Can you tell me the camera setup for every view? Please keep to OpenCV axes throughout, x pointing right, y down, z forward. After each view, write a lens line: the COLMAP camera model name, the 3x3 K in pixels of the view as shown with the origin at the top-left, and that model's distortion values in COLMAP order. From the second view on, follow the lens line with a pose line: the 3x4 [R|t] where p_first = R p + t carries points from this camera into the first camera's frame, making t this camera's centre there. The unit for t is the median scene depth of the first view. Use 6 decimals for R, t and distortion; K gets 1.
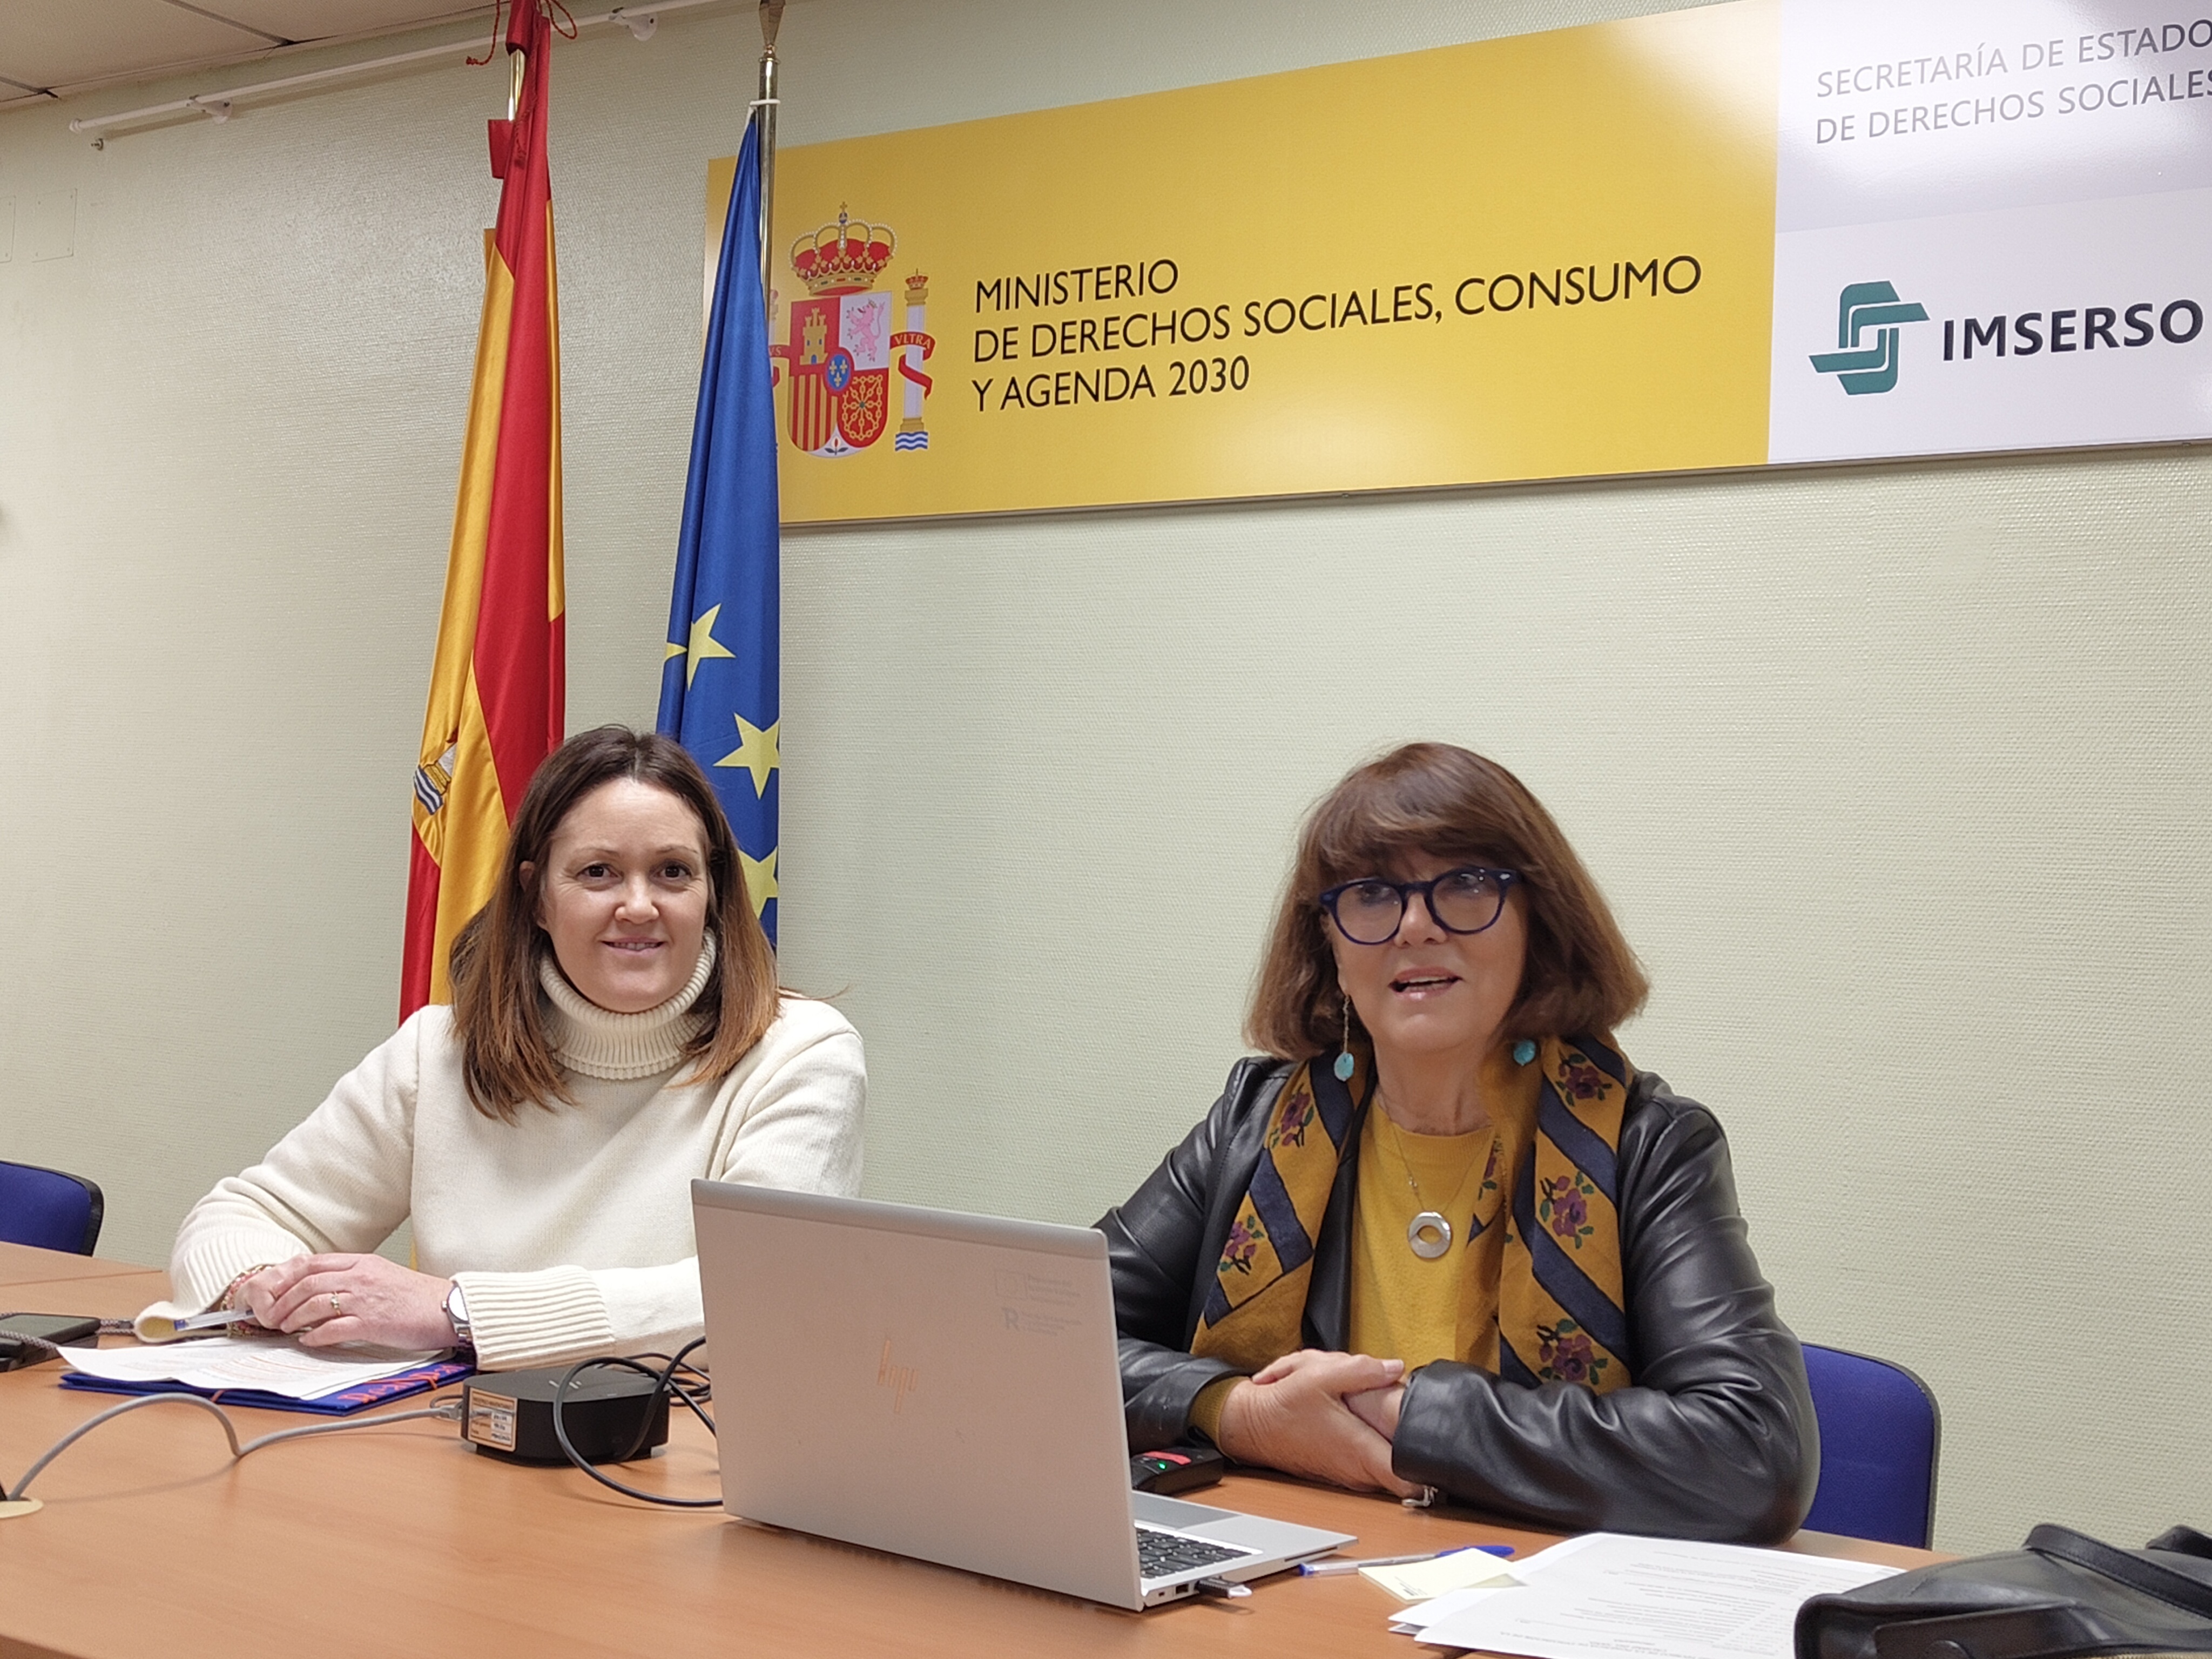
lens RADIAL K [[3208.8, 0, 1106.0], [0, 3208.8, 829.5], [0, 0, 1]] dist [0.116618, -0.387460]
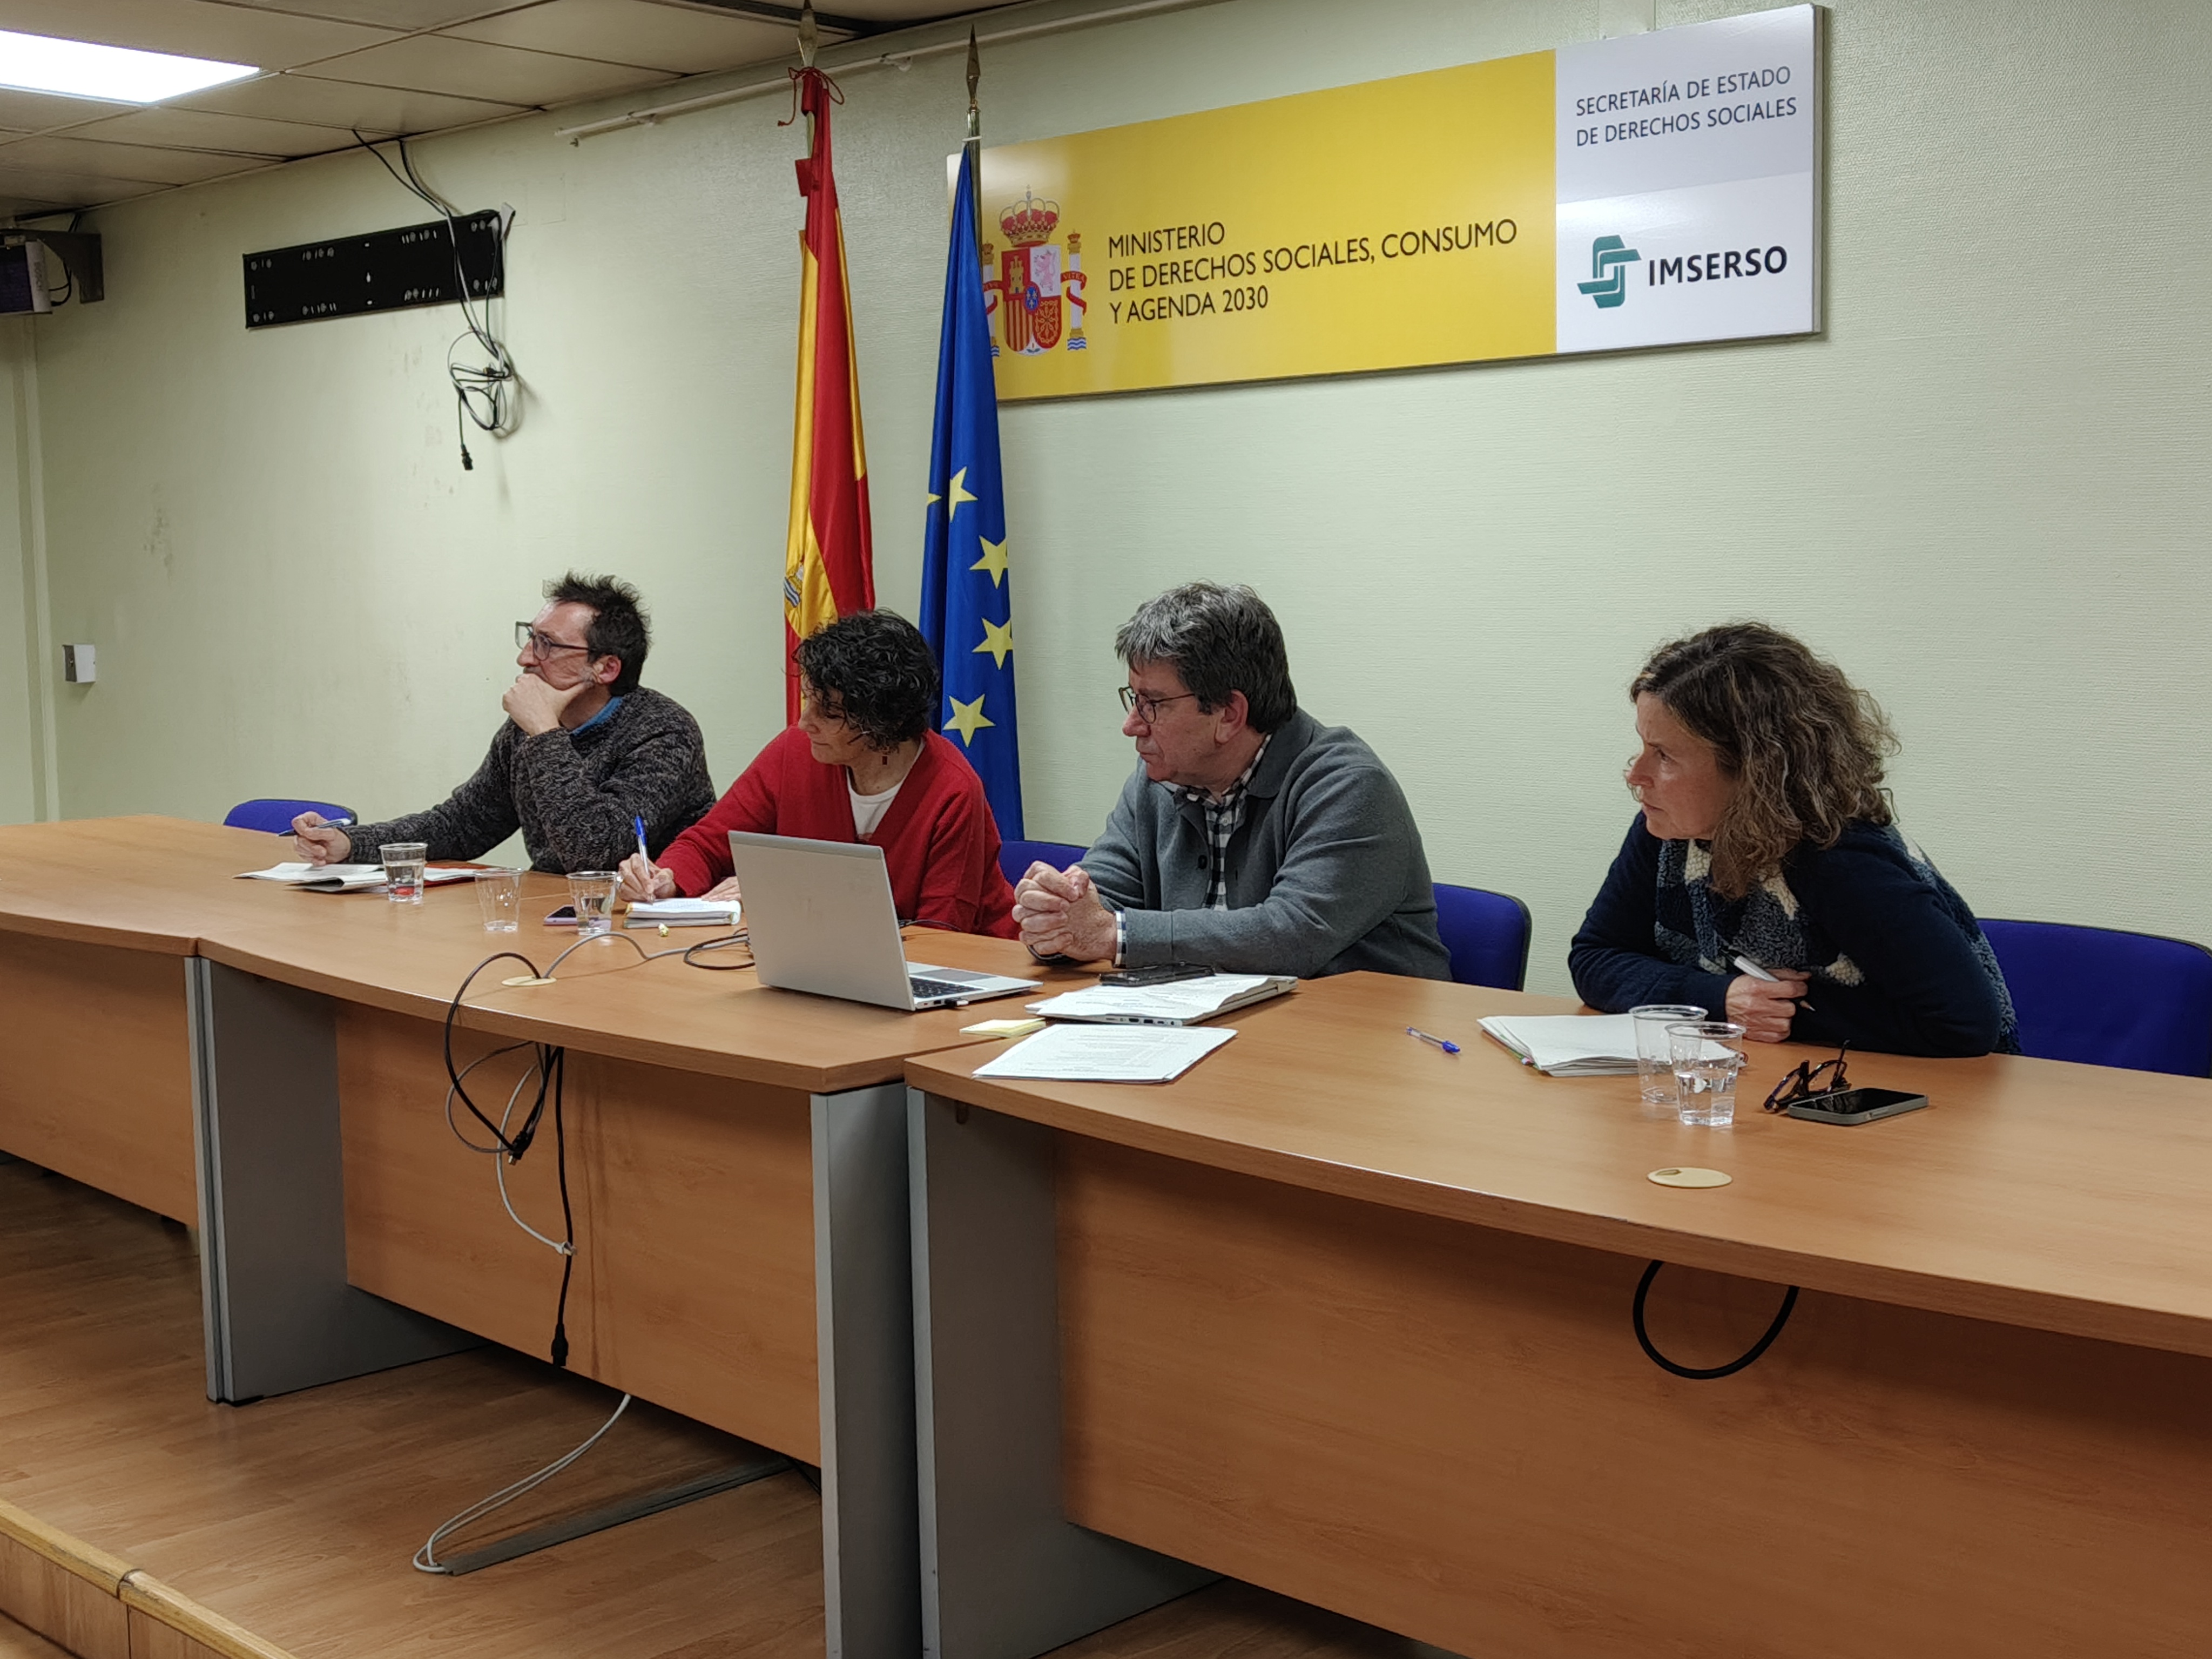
lens RADIAL K [[2910.5, 0, 1106.0], [0, 2910.5, 829.5], [0, 0, 1]] dist [0.063461, -0.006709]
pose [[0.984056, -0.048998, -0.170975, 0.195394], [0.069537, 0.990779, 0.116286, -0.055738], [0.163701, -0.126321, 0.978389, -0.426780]]
